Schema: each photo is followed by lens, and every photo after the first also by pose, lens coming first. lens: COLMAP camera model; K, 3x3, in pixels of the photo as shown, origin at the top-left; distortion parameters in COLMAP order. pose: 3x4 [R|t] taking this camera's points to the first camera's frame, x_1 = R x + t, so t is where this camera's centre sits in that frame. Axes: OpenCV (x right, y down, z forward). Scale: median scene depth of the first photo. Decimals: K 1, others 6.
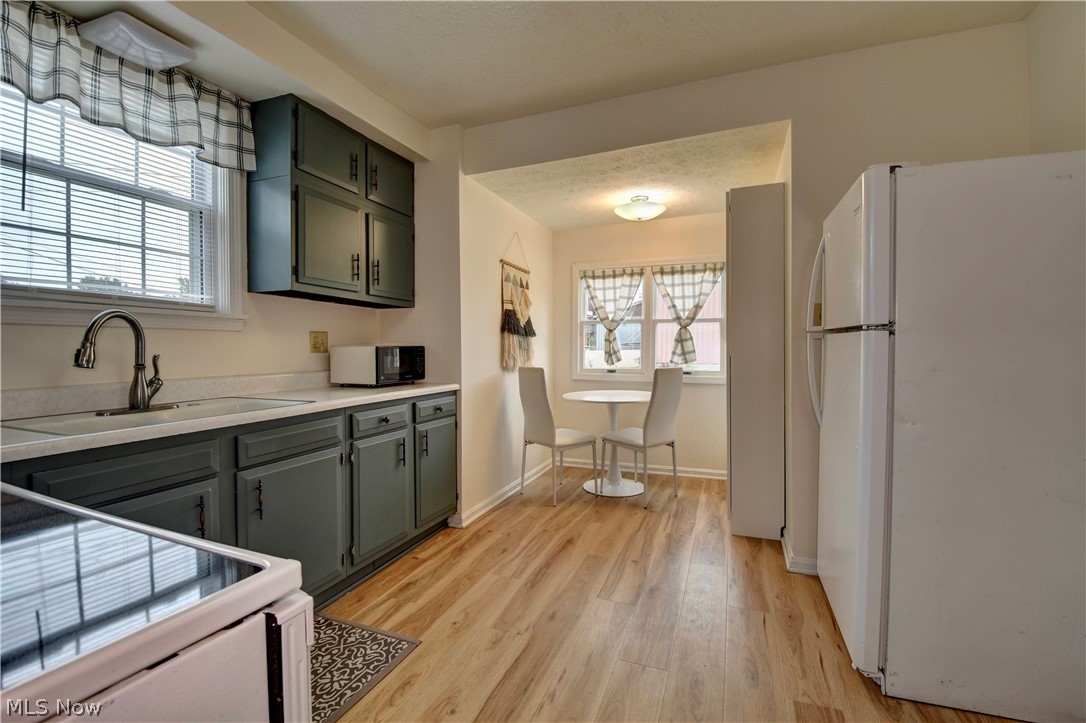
lens RADIAL K [[473.7, 0, 546.1], [0, 473.7, 359.4], [0, 0, 1]] dist [0.013565, -0.020152]
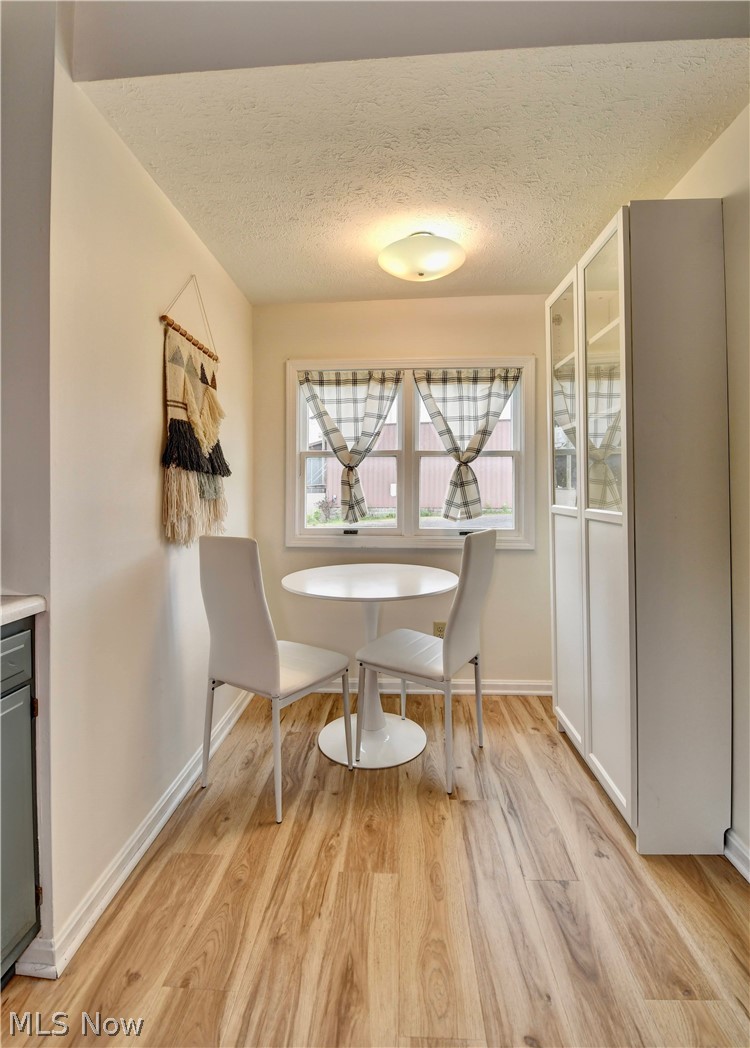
lens RADIAL K [[491.7, 0, 372.1], [0, 491.7, 484.4], [0, 0, 1]] dist [0.001820, -0.014779]
pose [[0.950426, 0.002491, 0.310941, -0.047494], [0.009236, 0.999301, -0.036234, -0.018580], [-0.310814, 0.037310, 0.949738, 0.465418]]
